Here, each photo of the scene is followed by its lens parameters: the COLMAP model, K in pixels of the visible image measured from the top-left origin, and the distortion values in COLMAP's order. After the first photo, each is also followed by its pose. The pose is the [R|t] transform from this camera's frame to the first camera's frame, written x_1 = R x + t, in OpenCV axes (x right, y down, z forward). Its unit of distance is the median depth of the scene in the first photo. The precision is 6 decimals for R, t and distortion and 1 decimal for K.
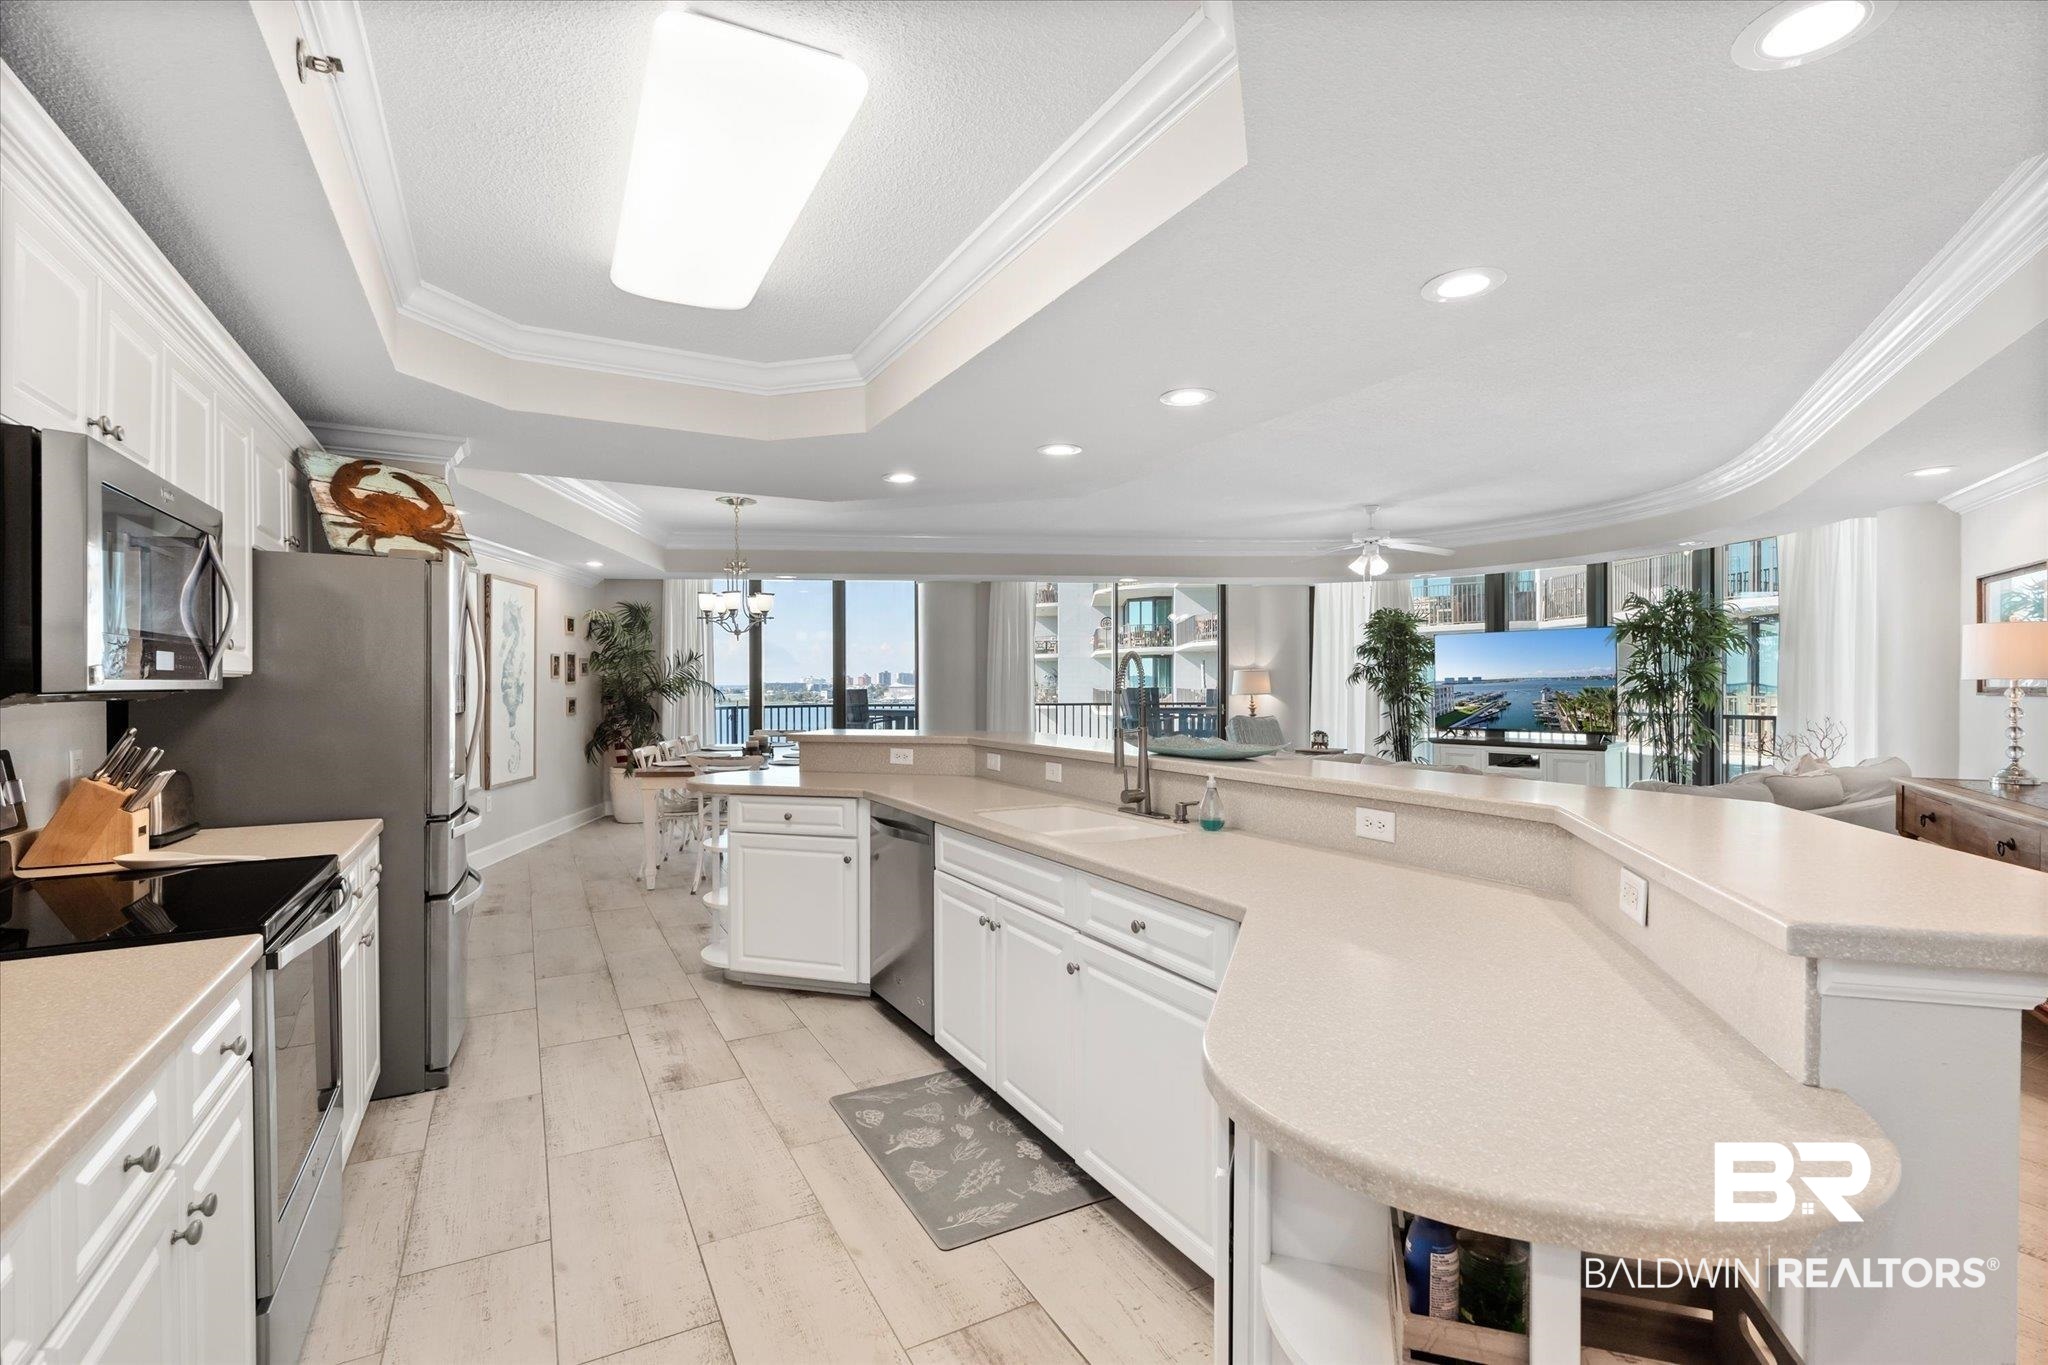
lens RADIAL K [[918.5, 0, 1024.4], [0, 918.5, 686.6], [0, 0, 1]] dist [-0.001749, -0.000215]
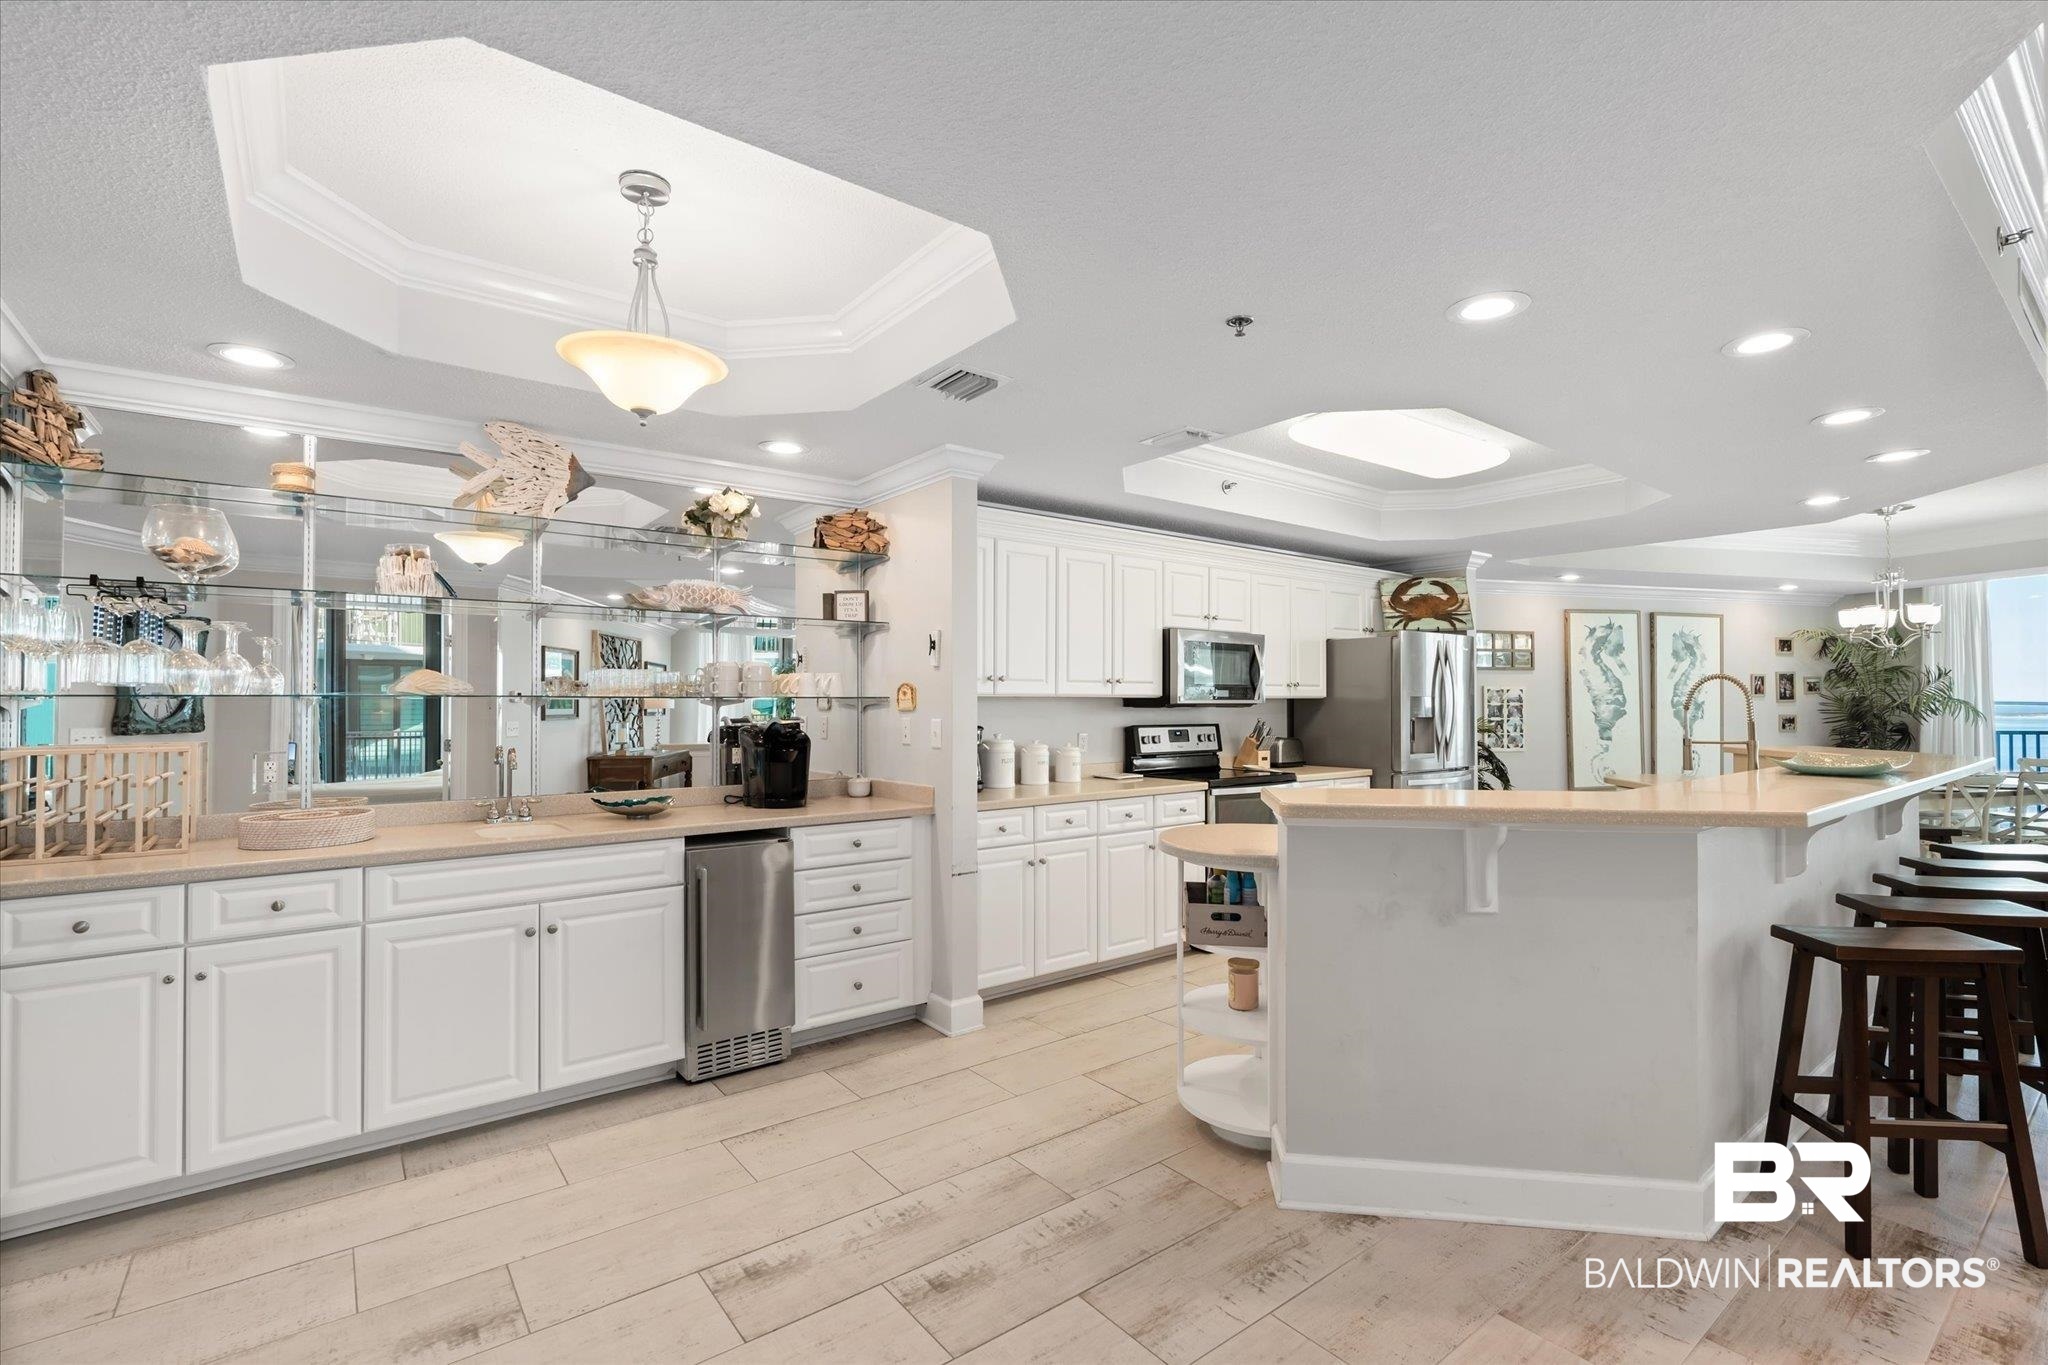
lens RADIAL K [[933.1, 0, 1024.0], [0, 933.1, 682.5], [0, 0, 1]] dist [-0.002362, 0.000141]
pose [[0.162371, -0.019312, -0.986541, 0.412403], [-0.003809, 0.999789, -0.020198, -0.000280], [0.986722, 0.007037, 0.162263, -0.024481]]
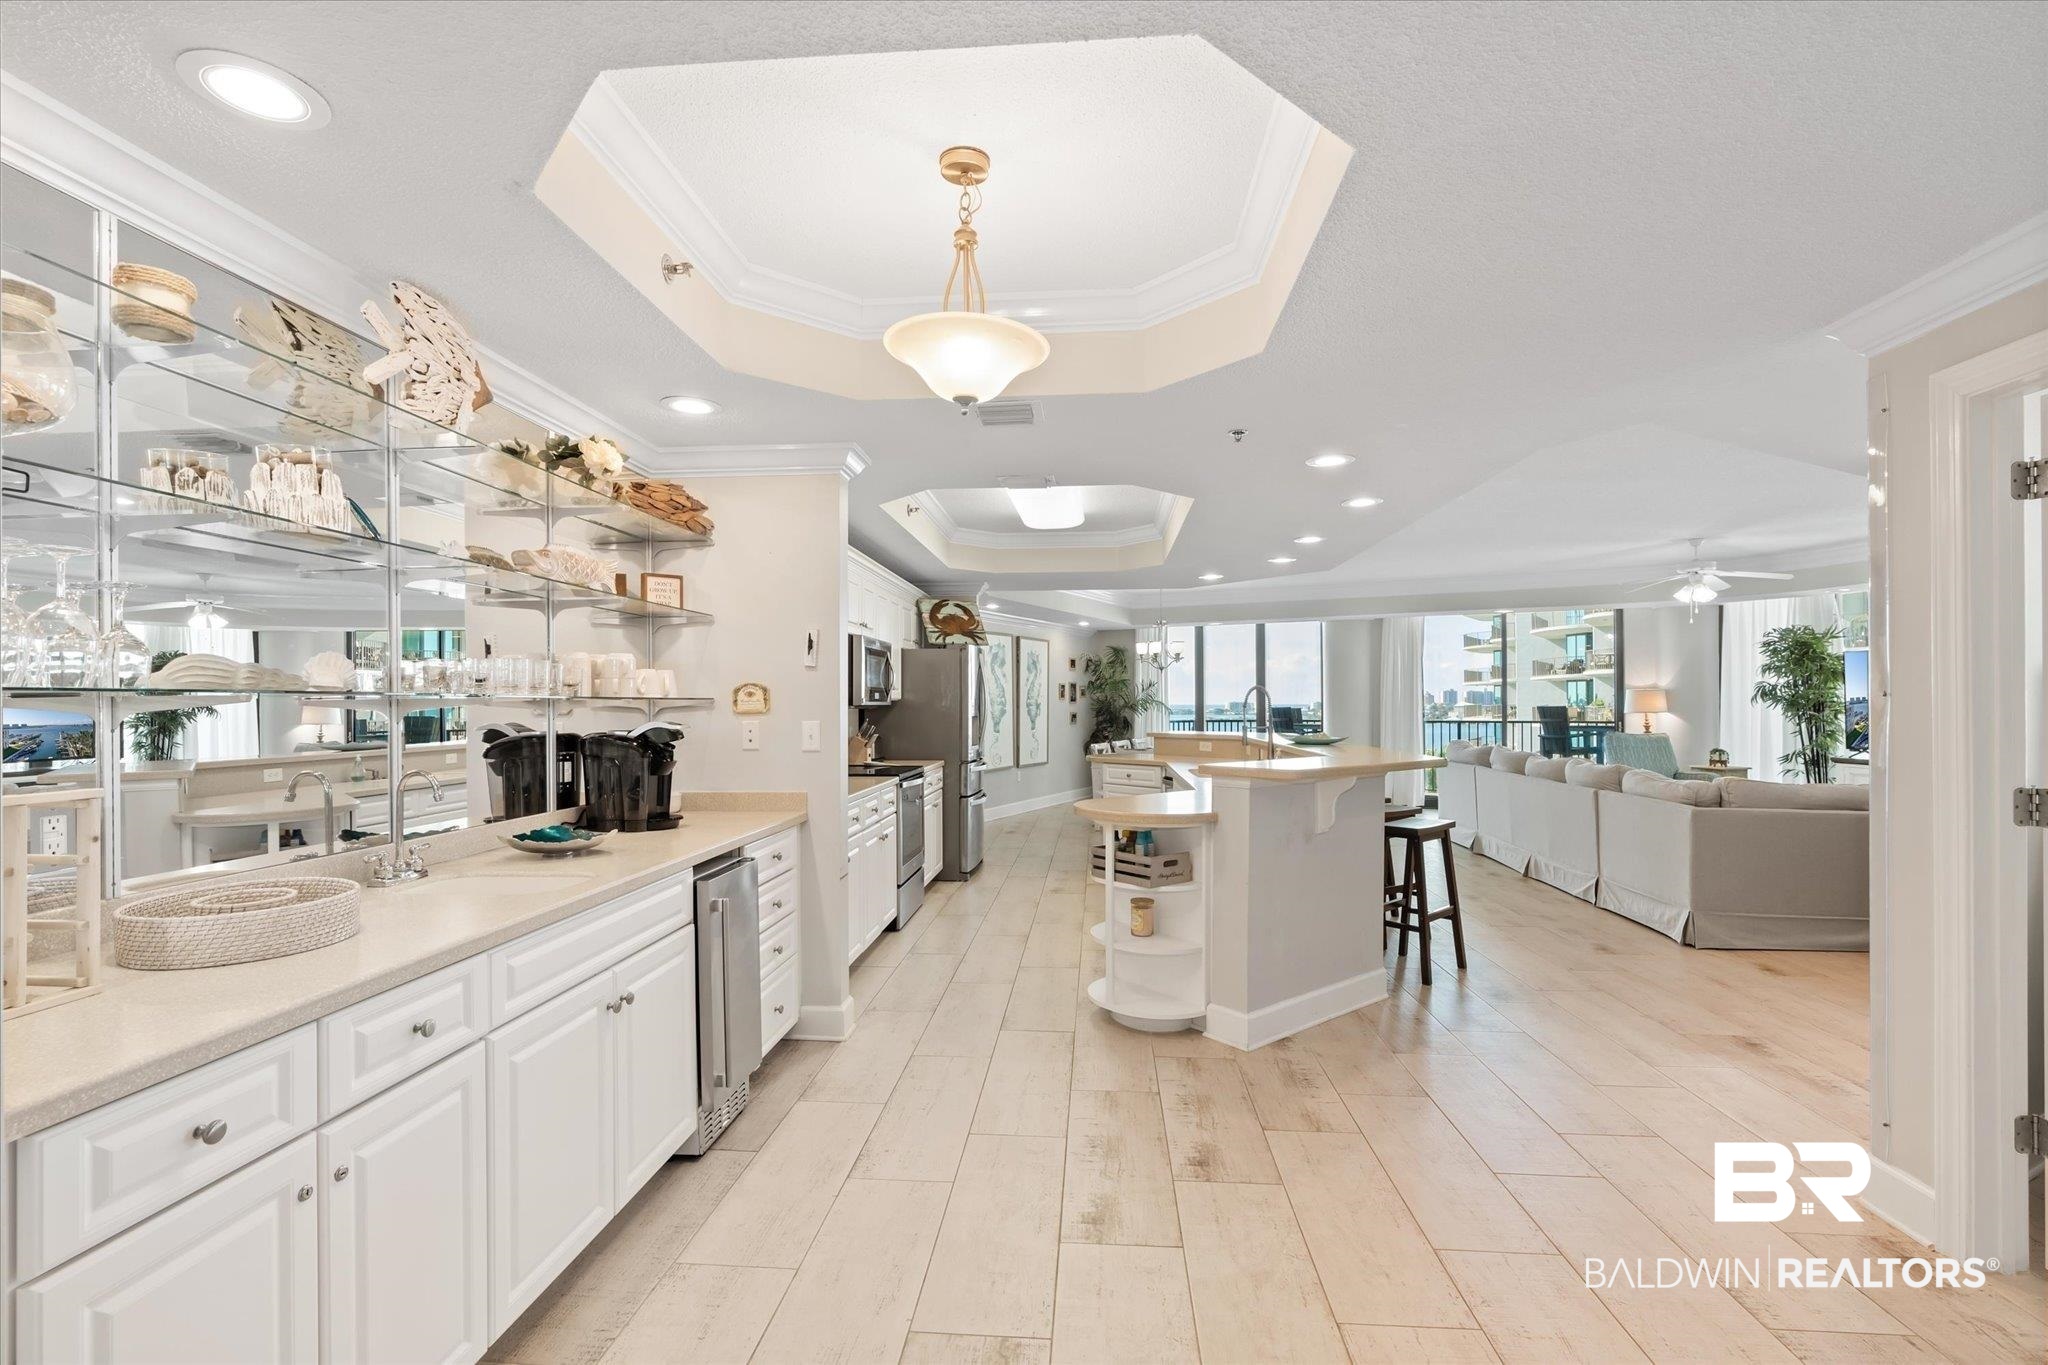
lens RADIAL K [[928.6, 0, 1044.4], [0, 928.6, 698.0], [0, 0, 1]] dist [0.000888, 0.000018]
pose [[0.845242, -0.003767, -0.534370, 0.279338], [-0.000729, 0.999966, -0.008202, 0.001287], [0.534383, 0.007322, 0.845211, -0.309110]]
